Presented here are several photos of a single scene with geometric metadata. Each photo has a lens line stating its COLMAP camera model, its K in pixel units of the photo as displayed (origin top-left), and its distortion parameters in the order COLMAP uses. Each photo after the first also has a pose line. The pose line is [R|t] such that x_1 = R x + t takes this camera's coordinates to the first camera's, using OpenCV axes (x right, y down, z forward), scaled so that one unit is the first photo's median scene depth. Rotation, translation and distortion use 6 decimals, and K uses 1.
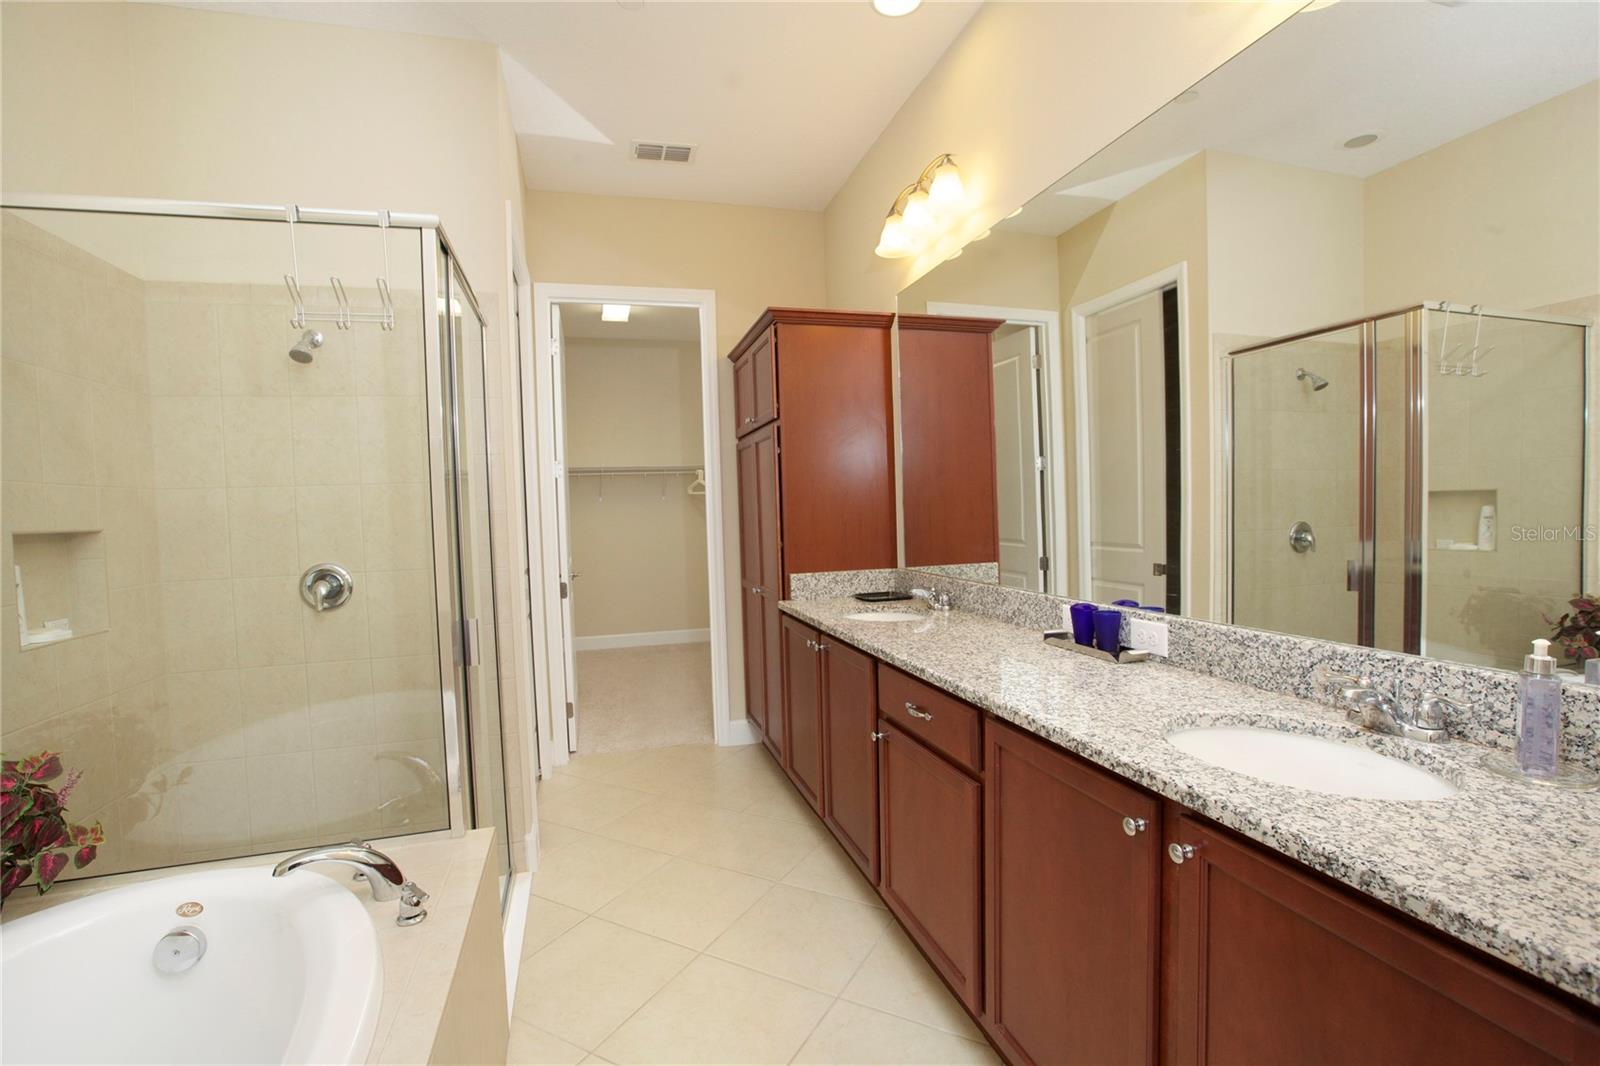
lens RADIAL K [[726.8, 0, 800.0], [0, 726.8, 535.4], [0, 0, 1]] dist [-0.033992, 0.010740]
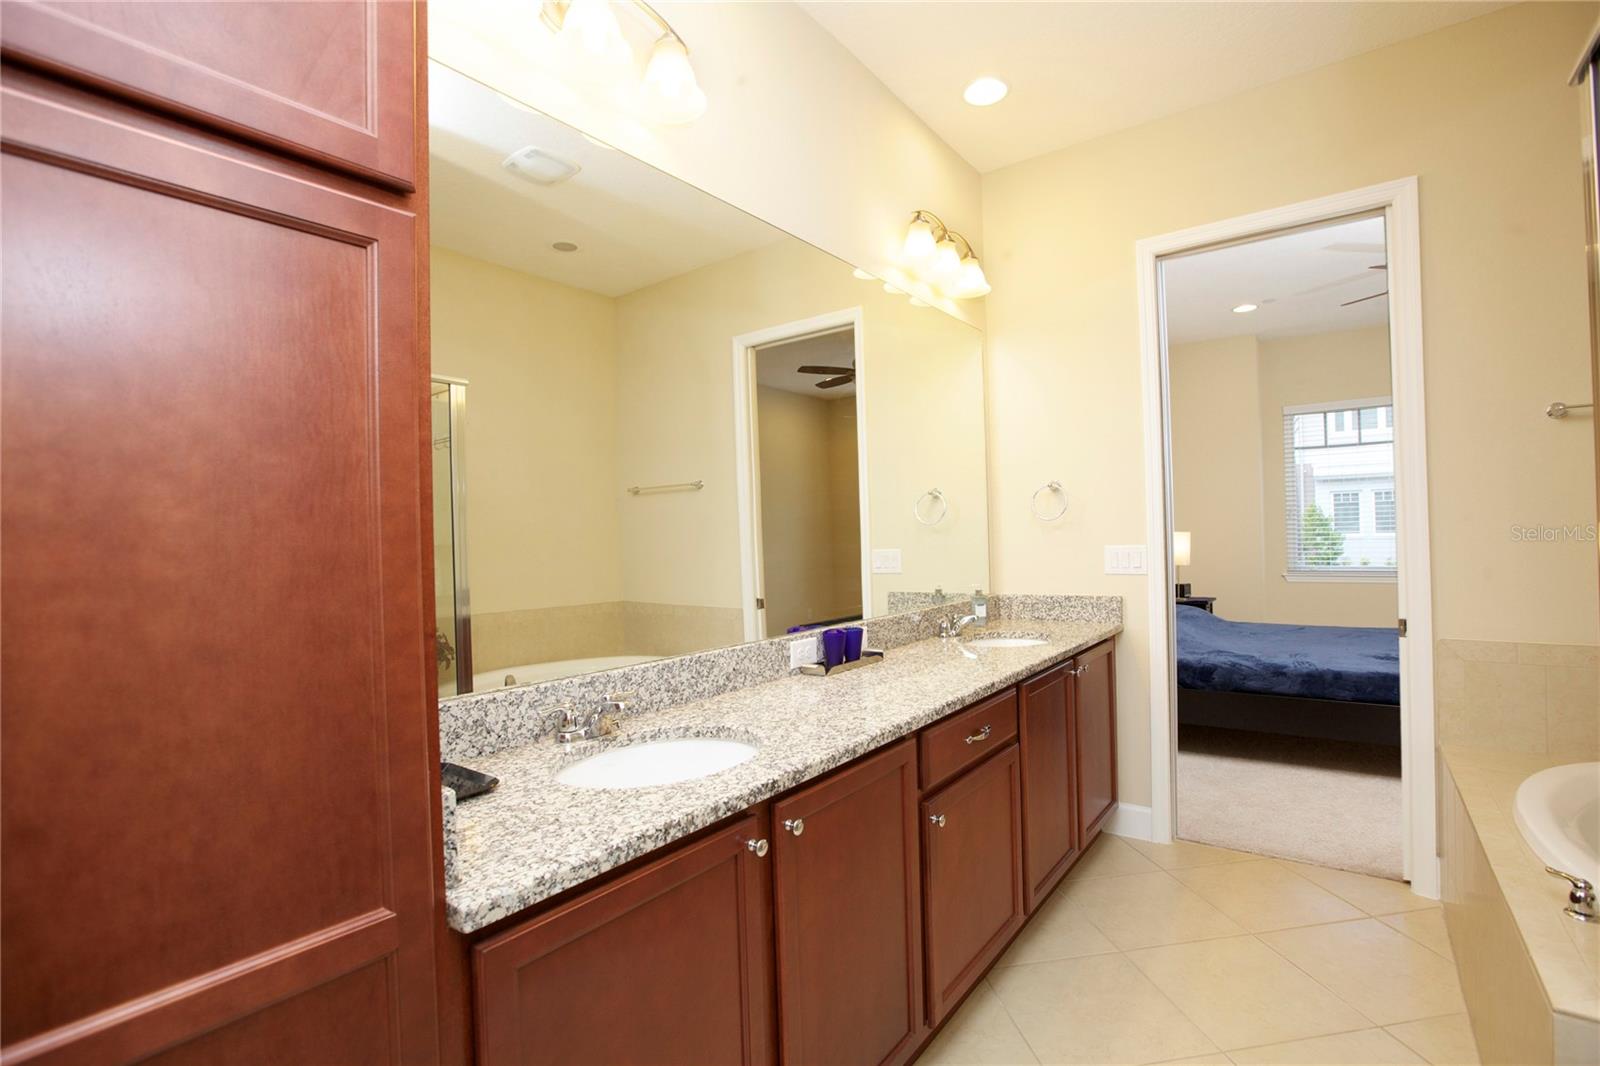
lens RADIAL K [[726.8, 0, 799.8], [0, 726.8, 533.0], [0, 0, 1]] dist [-0.033992, 0.010740]
pose [[-0.576546, 0.045885, 0.815775, -0.440401], [0.073924, 0.997256, -0.003848, -0.048102], [-0.813714, 0.058086, -0.578356, 1.437925]]
